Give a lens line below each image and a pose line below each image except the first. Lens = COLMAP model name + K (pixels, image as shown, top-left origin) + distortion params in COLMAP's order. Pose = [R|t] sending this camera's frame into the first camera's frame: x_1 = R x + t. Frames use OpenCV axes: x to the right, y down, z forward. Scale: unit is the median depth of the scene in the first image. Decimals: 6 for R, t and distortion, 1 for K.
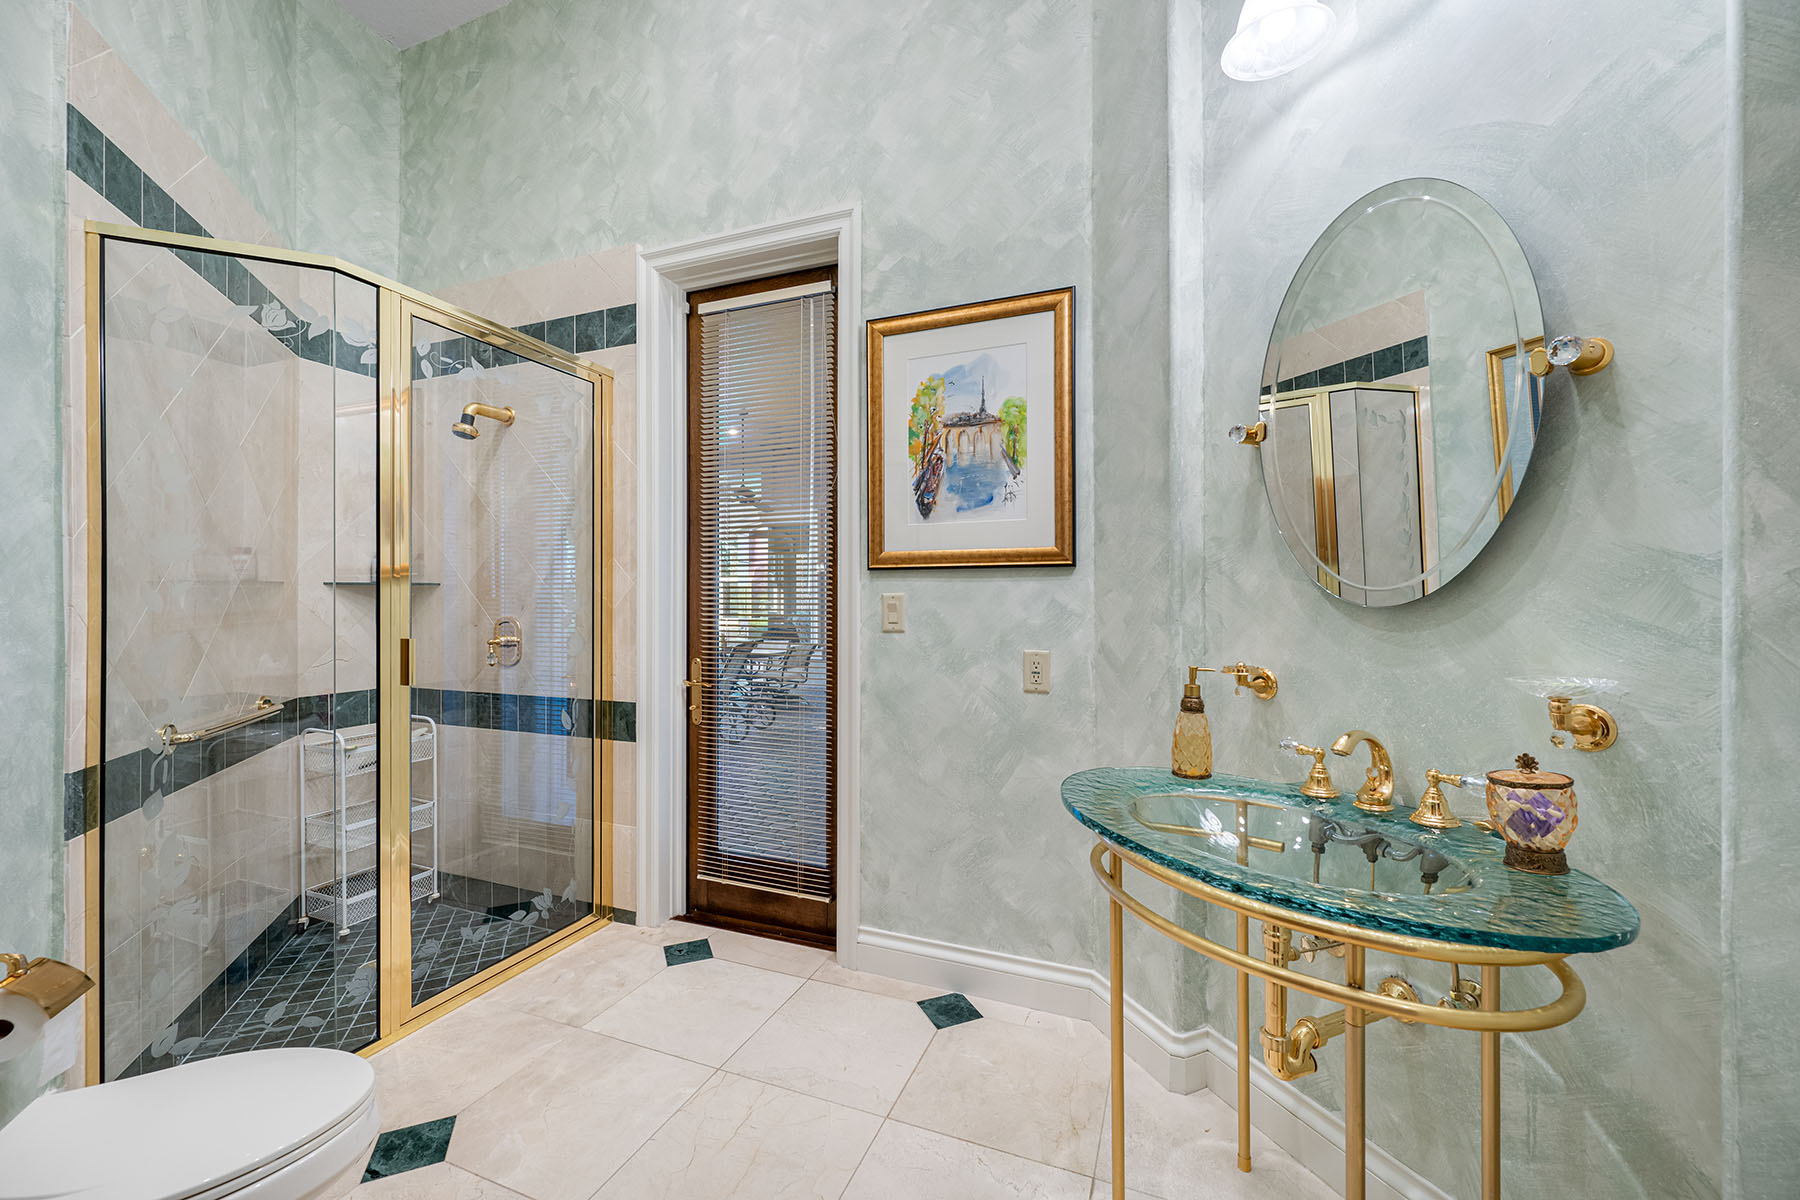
lens RADIAL K [[710.8, 0, 907.1], [0, 710.8, 603.9], [0, 0, 1]] dist [0.001725, -0.000623]
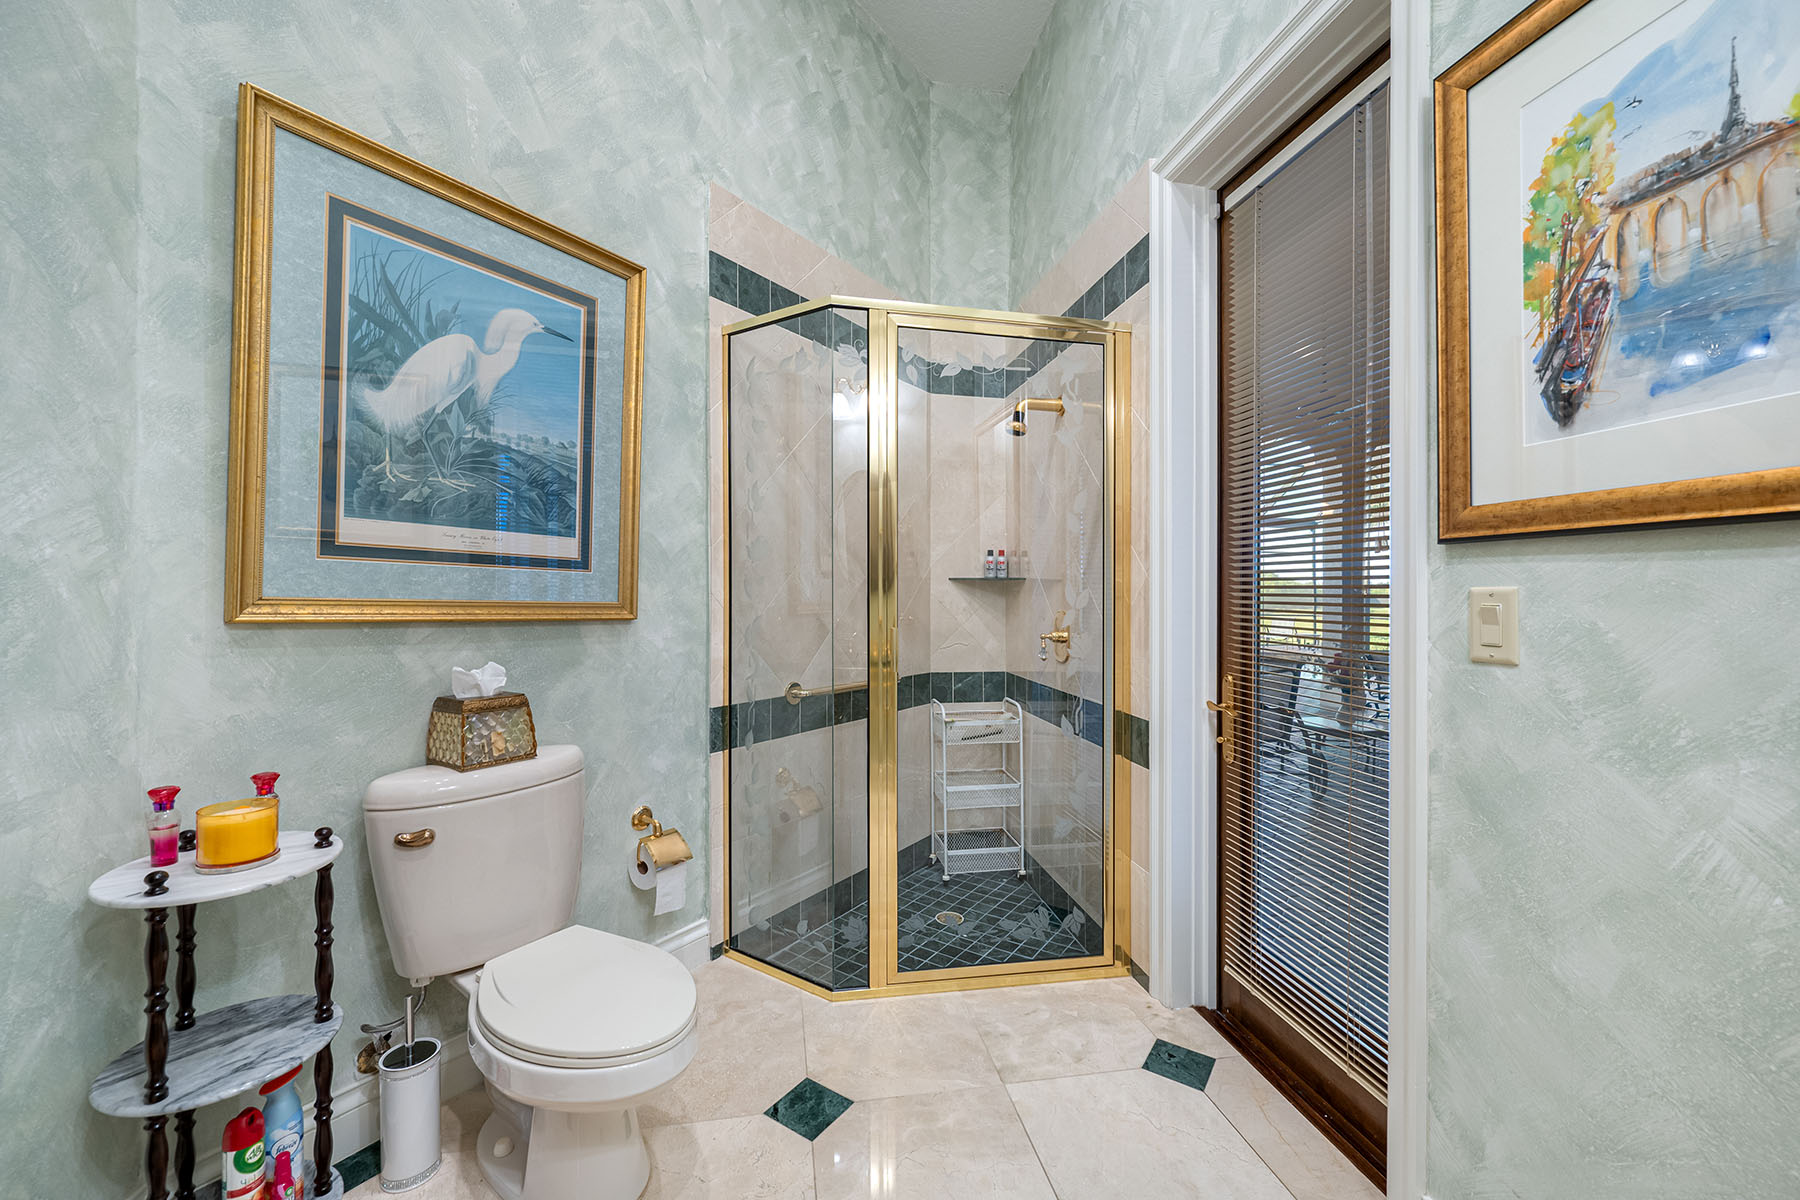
lens RADIAL K [[710.8, 0, 913.1], [0, 710.8, 594.4], [0, 0, 1]] dist [0.001725, -0.000623]
pose [[0.533017, 0.009873, -0.846047, 0.193797], [-0.018001, 0.999838, 0.000326, -0.002631], [0.845913, 0.015056, 0.533109, 0.391662]]
